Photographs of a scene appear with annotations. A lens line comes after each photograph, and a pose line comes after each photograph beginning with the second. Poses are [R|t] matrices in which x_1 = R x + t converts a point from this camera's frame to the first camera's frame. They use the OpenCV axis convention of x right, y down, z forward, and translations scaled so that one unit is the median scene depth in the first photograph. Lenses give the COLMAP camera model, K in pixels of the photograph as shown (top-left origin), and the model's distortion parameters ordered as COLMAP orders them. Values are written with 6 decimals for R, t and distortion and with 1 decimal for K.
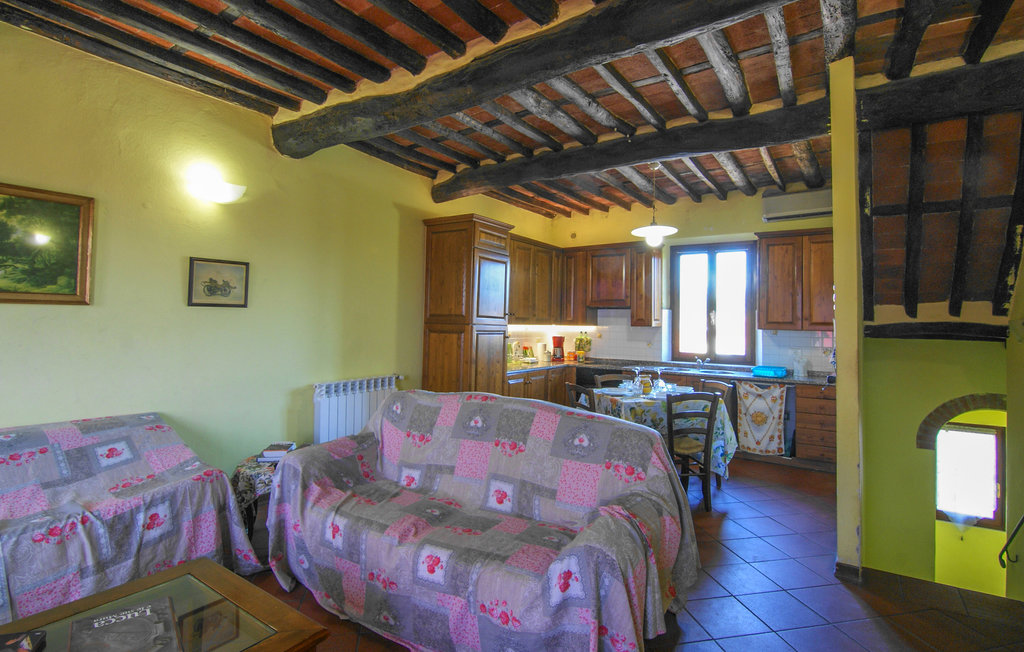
lens RADIAL K [[503.5, 0, 512.0], [0, 503.5, 326.0], [0, 0, 1]] dist [-0.002283, -0.000595]
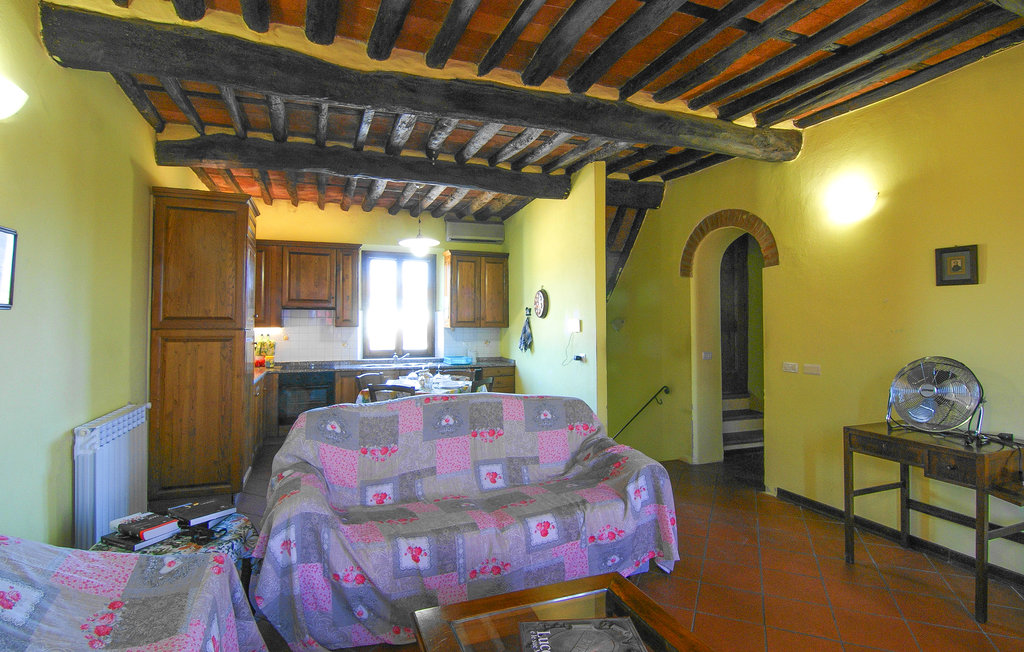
lens RADIAL K [[517.5, 0, 511.6], [0, 517.5, 334.2], [0, 0, 1]] dist [-0.000233, -0.000144]
pose [[0.564490, -0.033684, 0.824752, -0.483364], [0.016378, 0.999427, 0.029608, -0.011734], [-0.825277, -0.003205, 0.564718, 0.147417]]
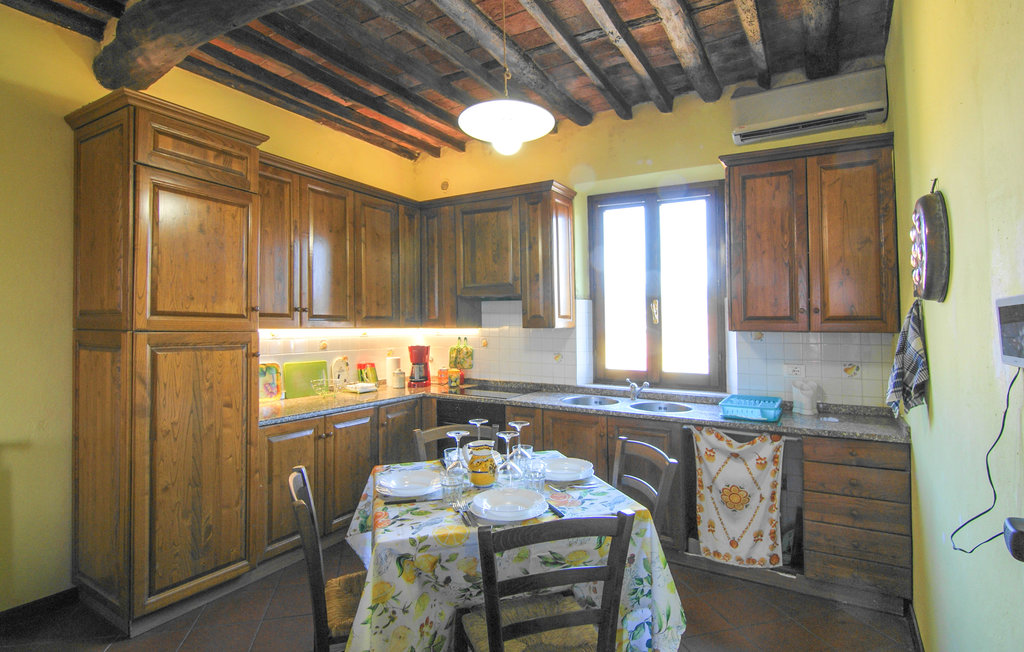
lens RADIAL K [[517.7, 0, 530.3], [0, 517.7, 321.9], [0, 0, 1]] dist [-0.001116, -0.000460]
pose [[0.995218, -0.014430, 0.096605, 0.213915], [0.015416, 0.999836, -0.009466, -0.001180], [-0.096452, 0.010910, 0.995278, 0.449631]]
